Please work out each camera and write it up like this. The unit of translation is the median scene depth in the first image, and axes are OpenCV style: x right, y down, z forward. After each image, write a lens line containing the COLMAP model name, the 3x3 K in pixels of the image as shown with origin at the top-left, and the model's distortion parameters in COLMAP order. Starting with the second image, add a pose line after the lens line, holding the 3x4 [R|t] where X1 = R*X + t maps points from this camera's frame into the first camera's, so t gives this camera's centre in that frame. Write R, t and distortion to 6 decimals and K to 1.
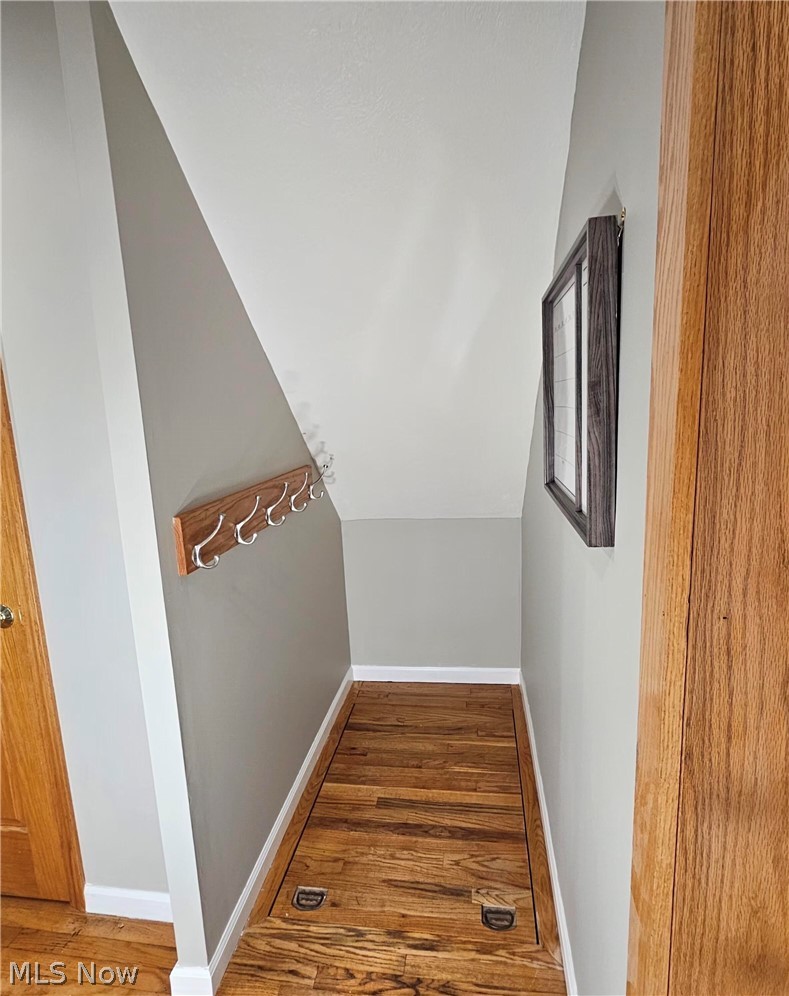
lens RADIAL K [[542.7, 0, 394.5], [0, 542.7, 498.0], [0, 0, 1]] dist [-0.001269, -0.000100]
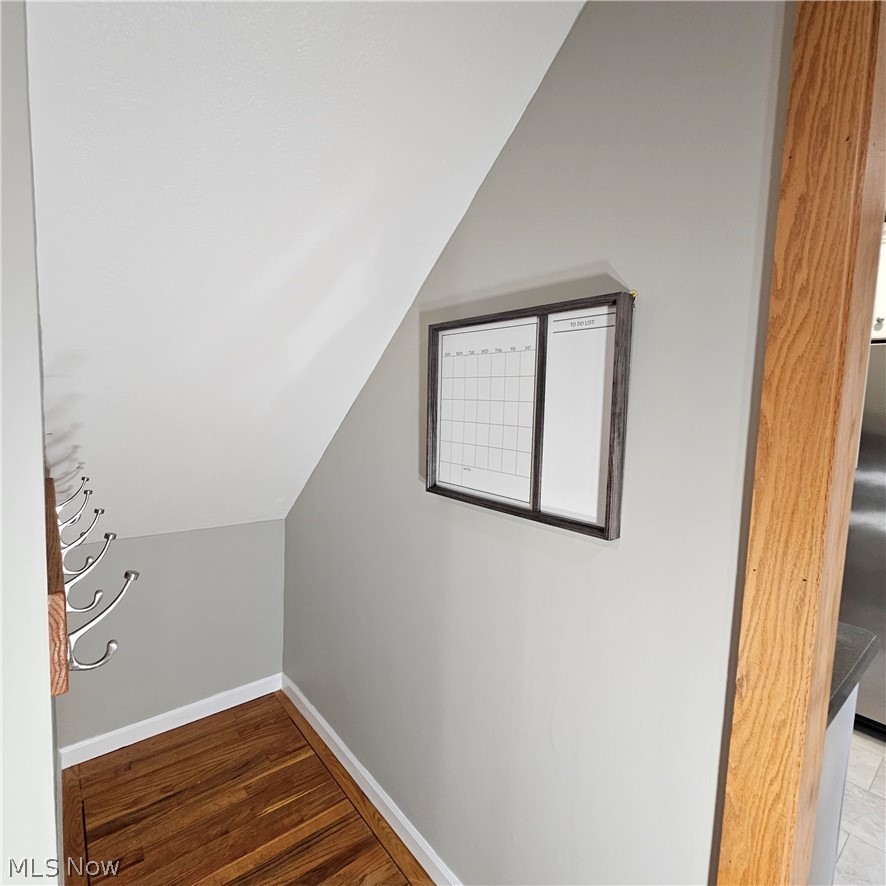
lens RADIAL K [[485.9, 0, 443.0], [0, 485.9, 443.0], [0, 0, 1]] dist [0.000938, 0.001008]
pose [[0.669426, 0.002570, 0.742874, -0.271435], [0.064834, 0.995976, -0.061869, -0.032374], [-0.740044, 0.089580, 0.666566, 0.184781]]
